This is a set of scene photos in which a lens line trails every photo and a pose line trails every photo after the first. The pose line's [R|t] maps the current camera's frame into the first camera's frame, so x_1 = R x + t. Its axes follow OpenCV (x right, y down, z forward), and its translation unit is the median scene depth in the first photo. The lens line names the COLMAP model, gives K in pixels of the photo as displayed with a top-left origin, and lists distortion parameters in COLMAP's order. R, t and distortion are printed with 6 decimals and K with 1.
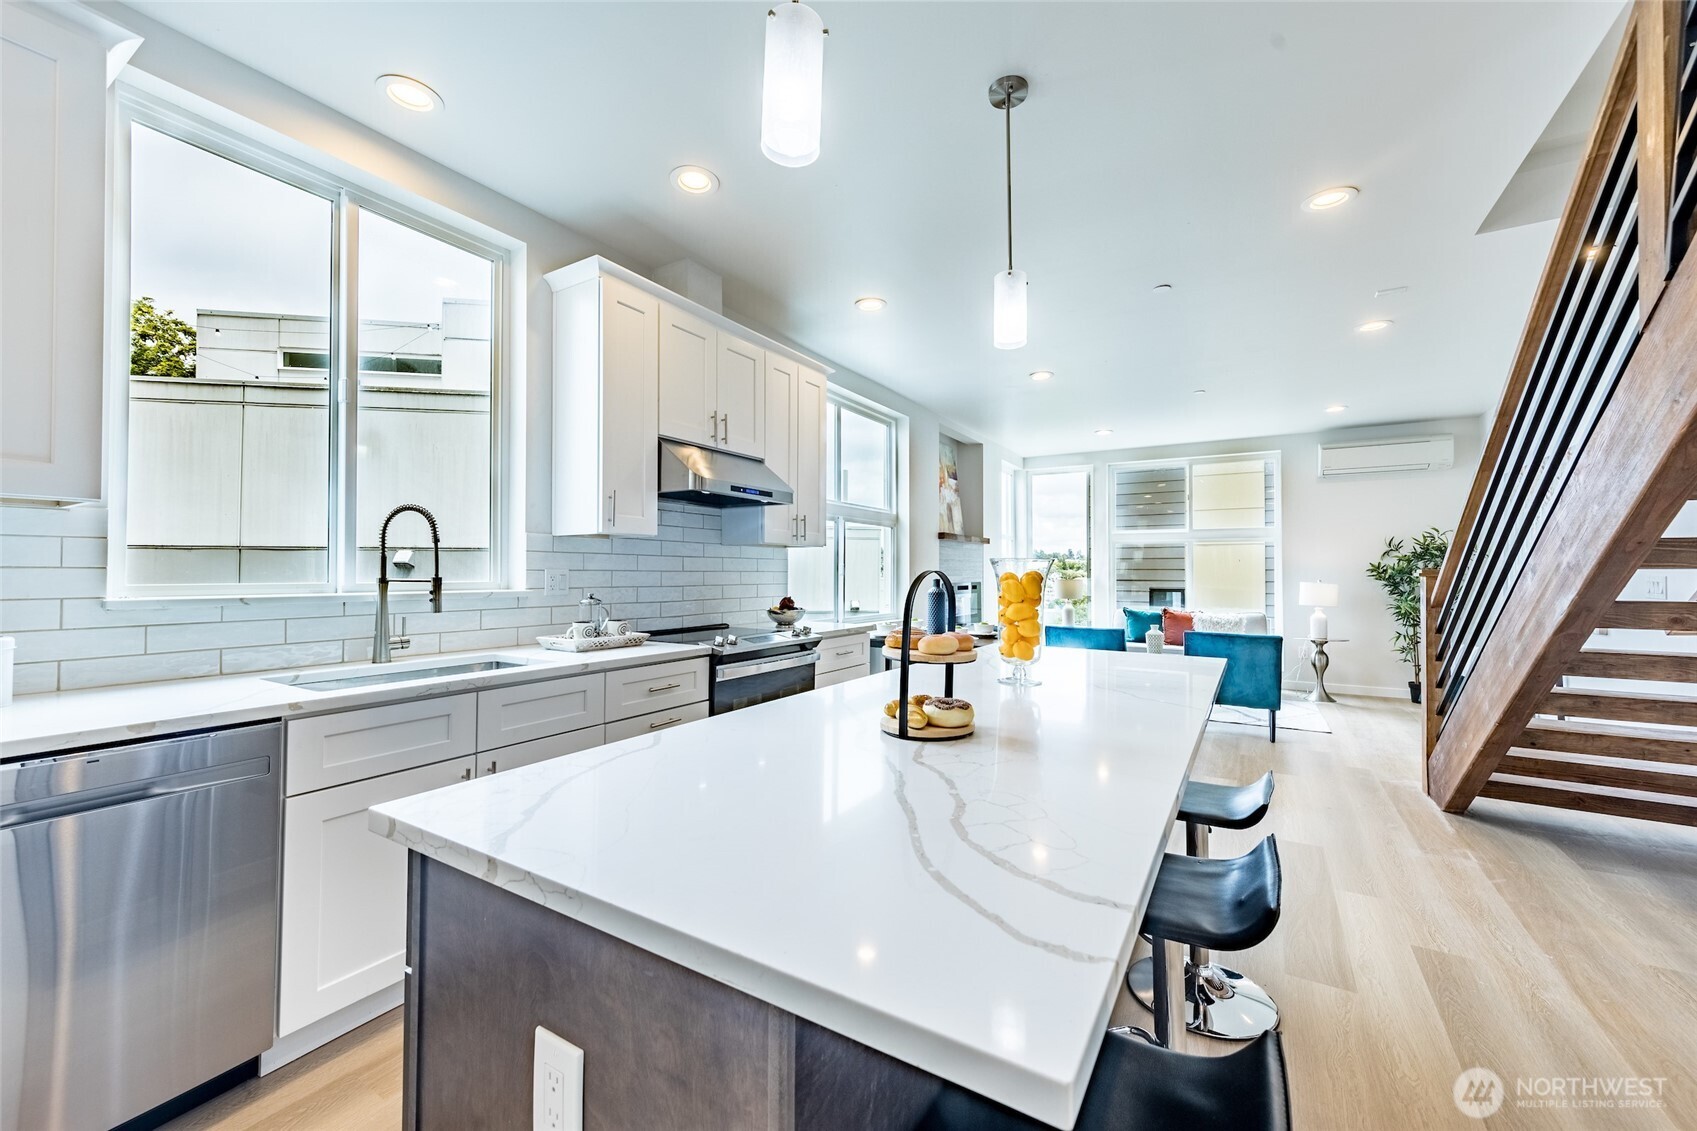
lens RADIAL K [[672.4, 0, 848.0], [0, 672.4, 561.2], [0, 0, 1]] dist [0.007210, -0.000236]
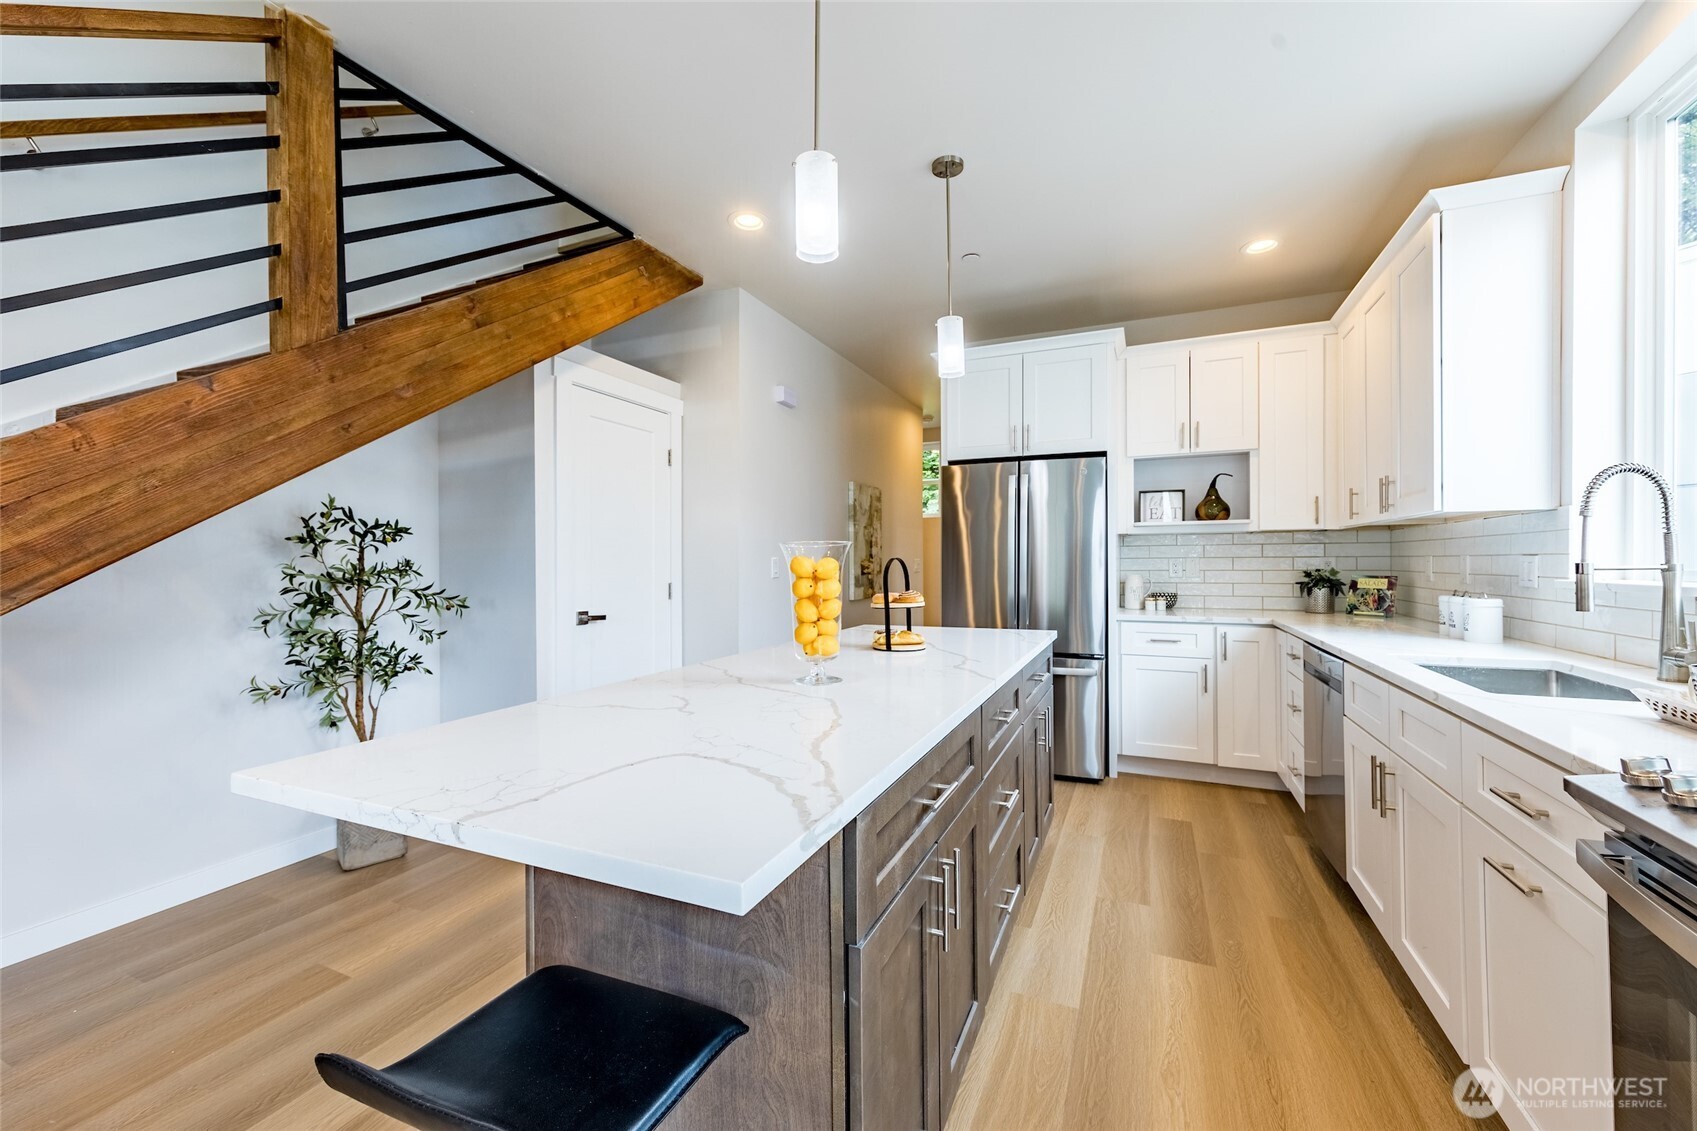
lens RADIAL K [[673.7, 0, 848.5], [0, 673.7, 565.5], [0, 0, 1]] dist [0.006868, -0.000138]
pose [[-0.991656, 0.002977, -0.128878, 0.166835], [0.004704, 0.999903, -0.013094, 0.018526], [0.128826, -0.013591, -0.991574, 0.949324]]
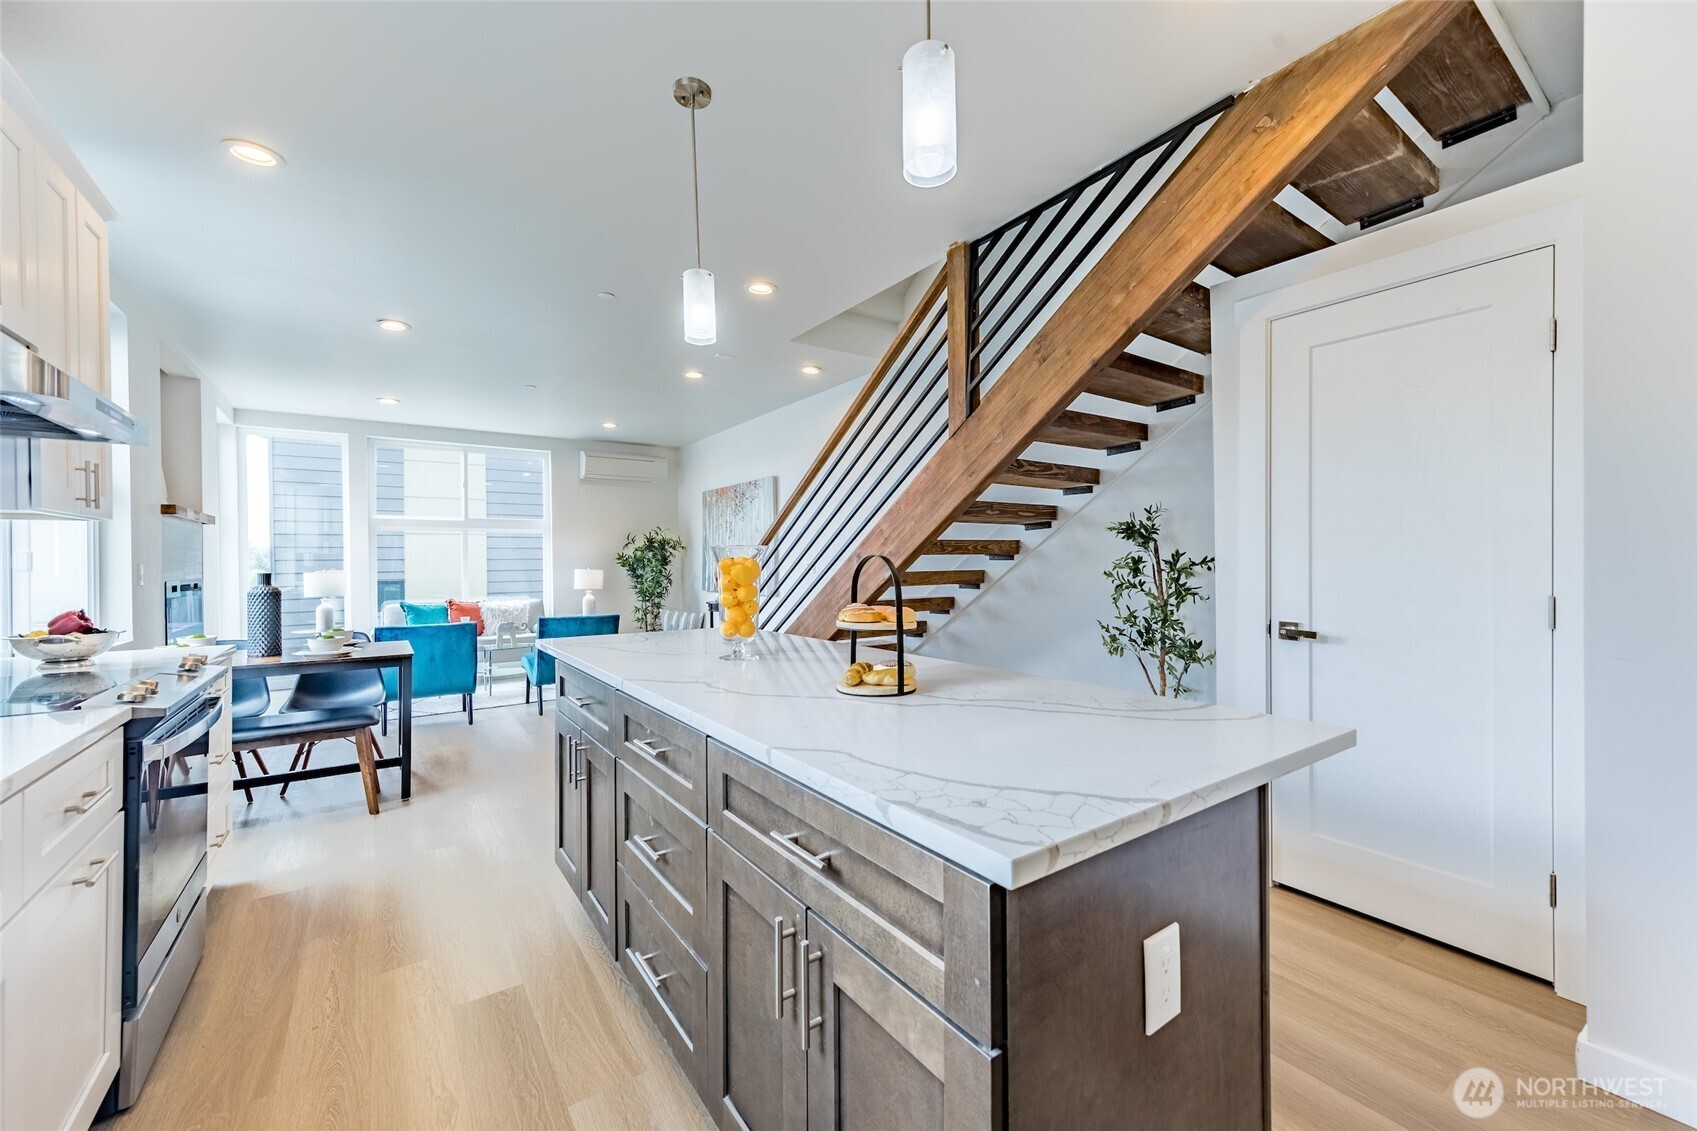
lens RADIAL K [[673.7, 0, 848.5], [0, 673.7, 565.5], [0, 0, 1]] dist [0.006868, -0.000138]
pose [[0.404863, -0.013197, 0.914282, -0.339669], [-0.006205, 0.999833, 0.017180, 0.003342], [-0.914356, -0.012629, 0.404714, 0.195277]]
